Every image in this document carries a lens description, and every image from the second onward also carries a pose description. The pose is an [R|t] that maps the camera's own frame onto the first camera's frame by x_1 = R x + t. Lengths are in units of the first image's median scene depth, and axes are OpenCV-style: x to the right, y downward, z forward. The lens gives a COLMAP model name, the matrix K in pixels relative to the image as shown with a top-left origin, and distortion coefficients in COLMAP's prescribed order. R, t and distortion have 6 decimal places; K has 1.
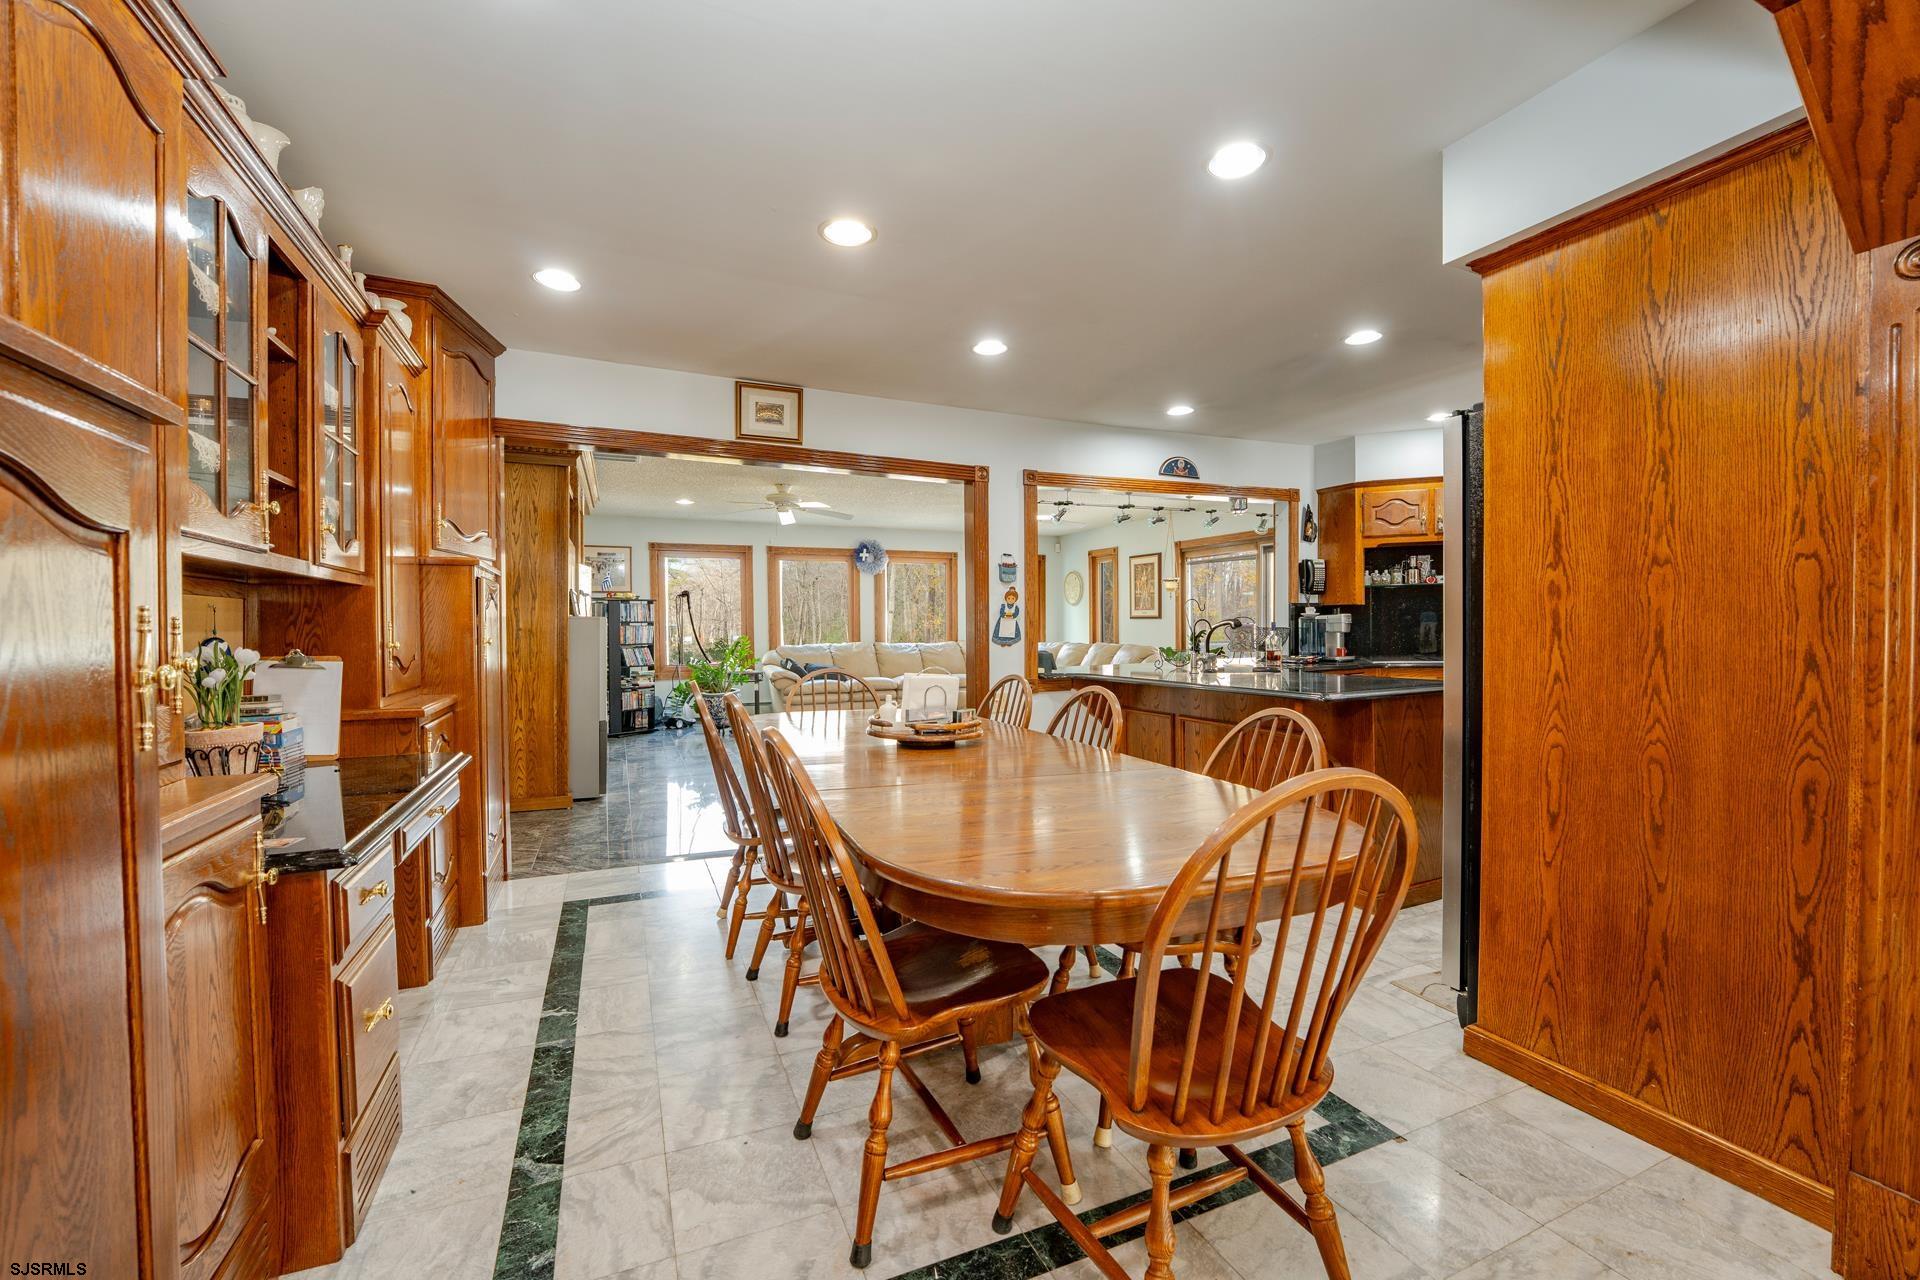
lens RADIAL K [[787.3, 0, 961.9], [0, 787.3, 635.5], [0, 0, 1]] dist [0.000002, 0.000082]
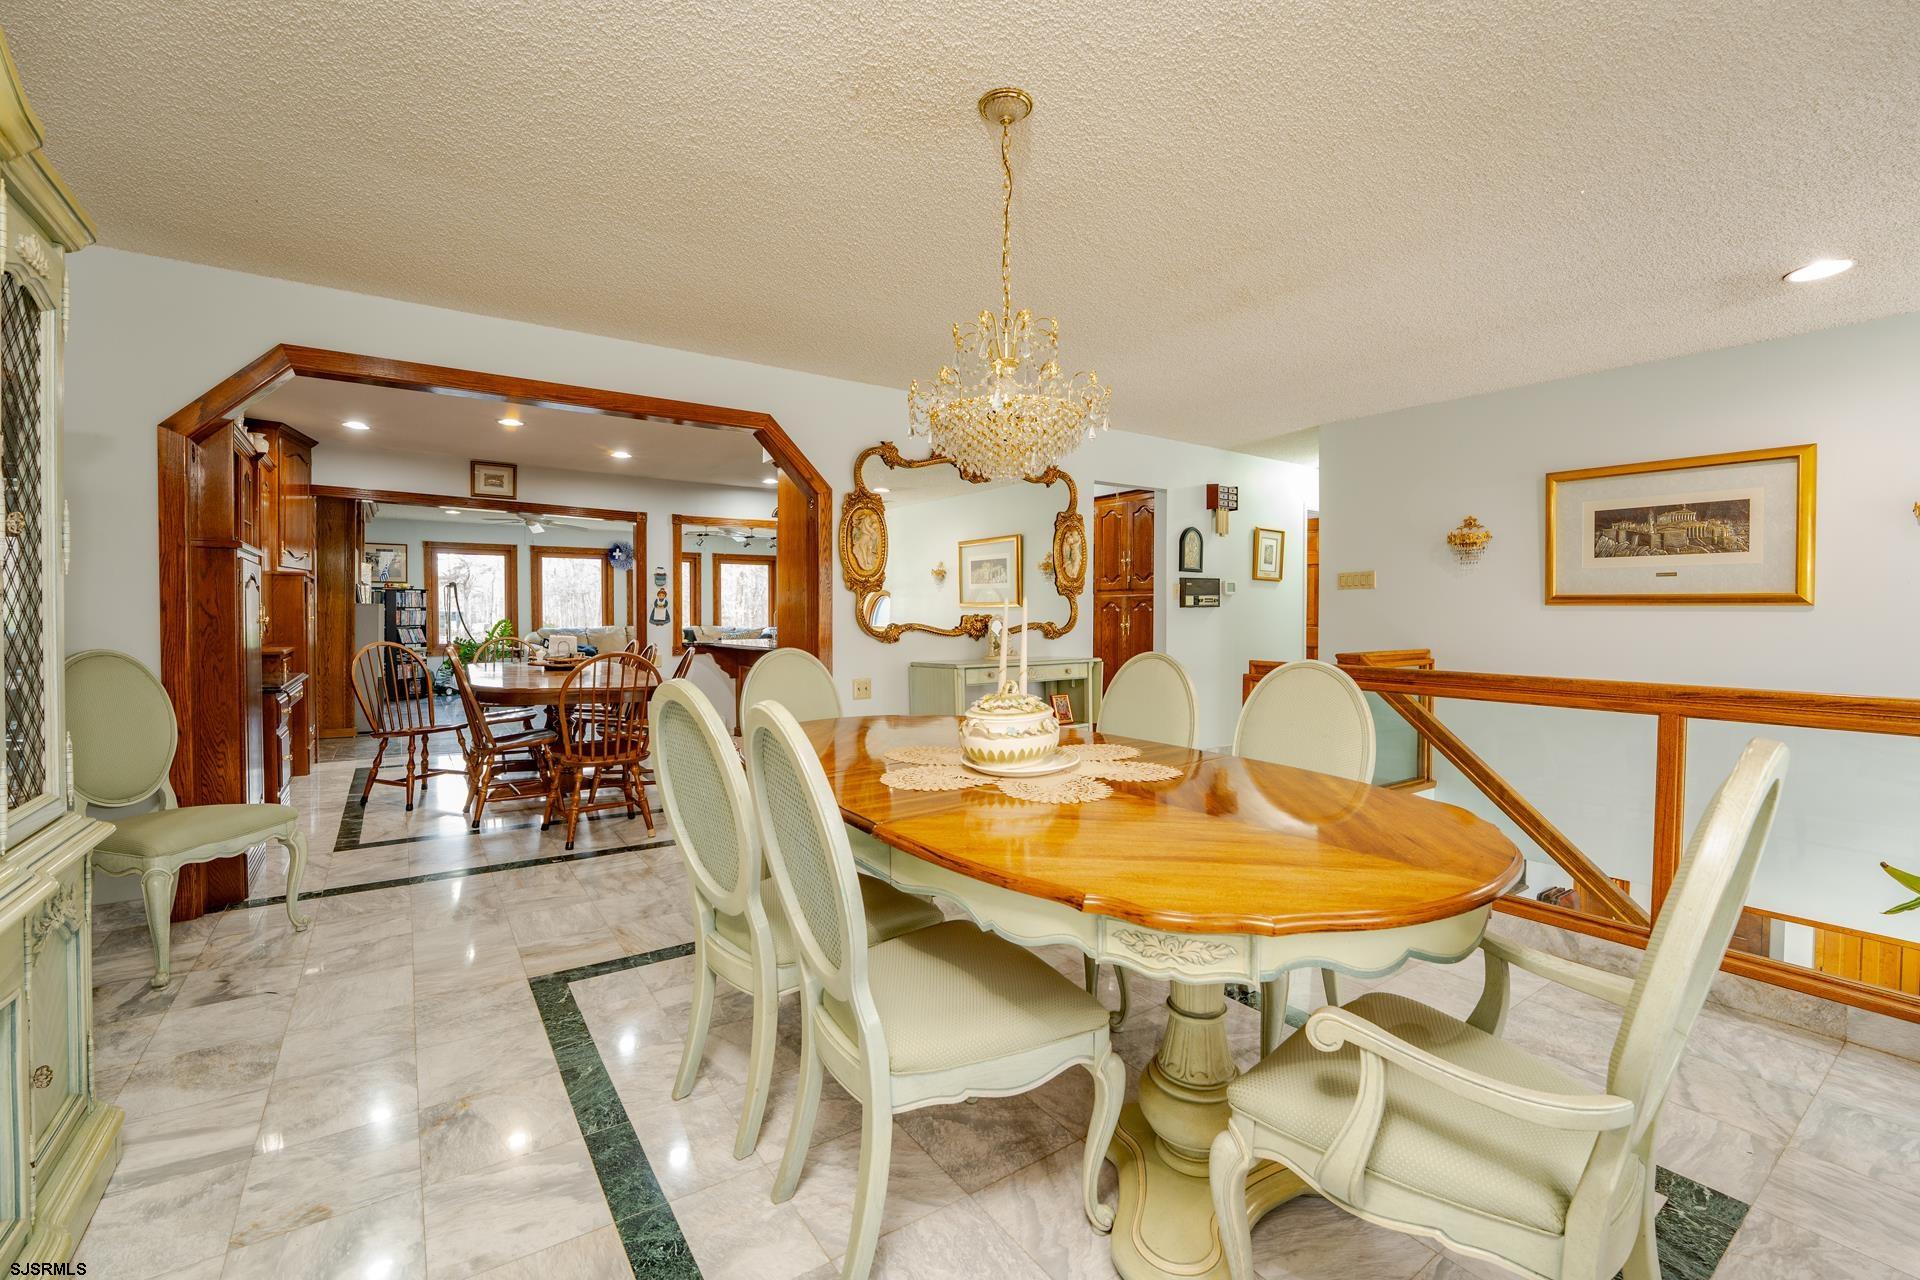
lens RADIAL K [[787.3, 0, 905.4], [0, 787.3, 628.5], [0, 0, 1]] dist [0.000002, 0.000082]
pose [[0.987075, 0.006582, 0.160124, 0.282879], [-0.007334, 0.999965, 0.004100, 0.009397], [-0.160092, -0.005221, 0.987088, -0.625302]]
